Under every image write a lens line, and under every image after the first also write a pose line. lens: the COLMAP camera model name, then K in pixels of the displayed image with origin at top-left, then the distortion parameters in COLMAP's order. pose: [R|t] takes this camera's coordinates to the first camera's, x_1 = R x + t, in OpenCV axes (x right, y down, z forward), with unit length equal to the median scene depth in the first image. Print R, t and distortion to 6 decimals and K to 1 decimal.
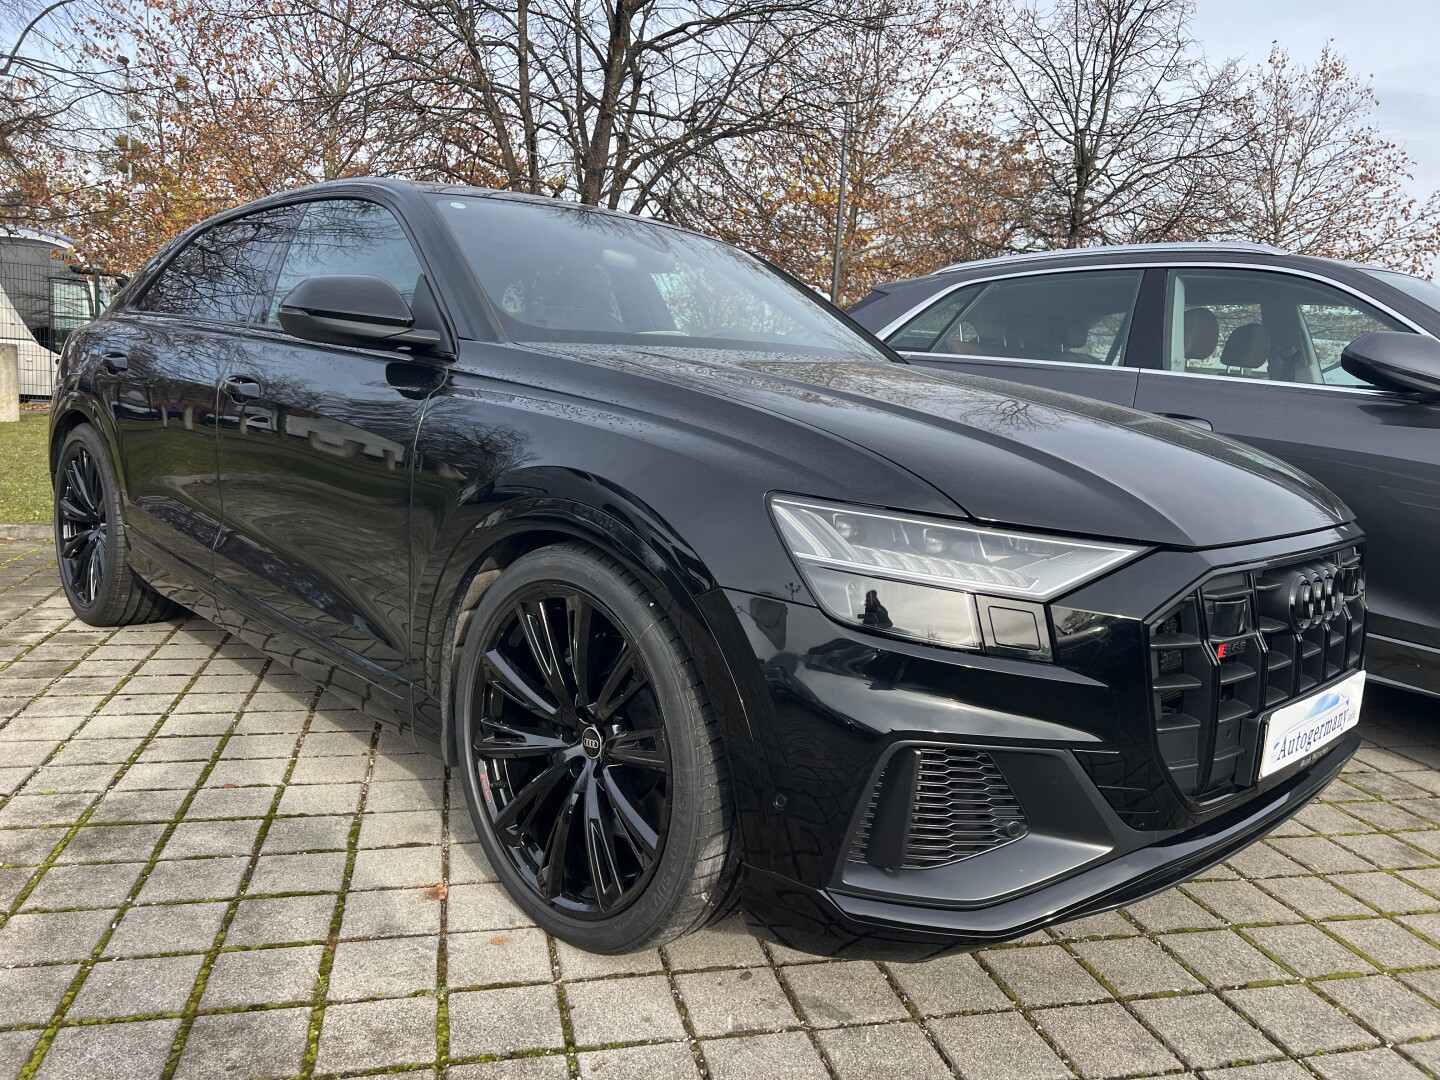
lens RADIAL K [[1087.9, 0, 741.8], [0, 1087.9, 552.3], [0, 0, 1]] dist [0.054516, -0.063237]
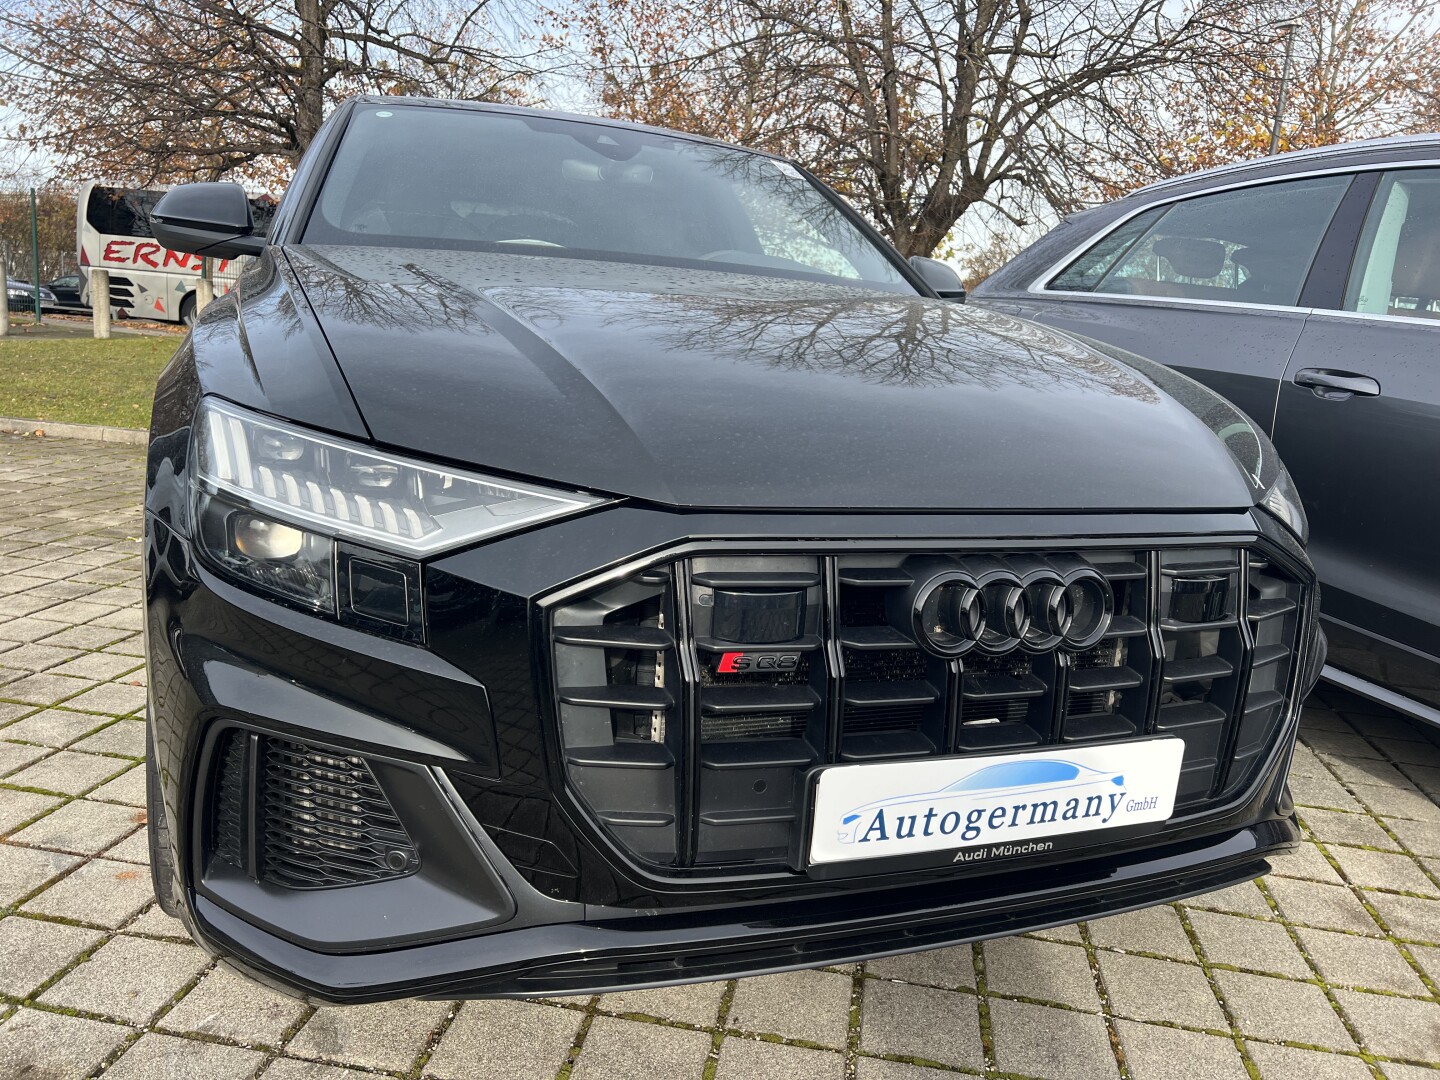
lens RADIAL K [[1094.1, 0, 739.6], [0, 1094.1, 553.4], [0, 0, 1]] dist [0.049435, -0.058172]
pose [[0.919446, 0.094406, -0.381715, 0.497845], [-0.084631, 0.995512, 0.042359, -0.004922], [0.384001, -0.006642, 0.923309, 0.272032]]
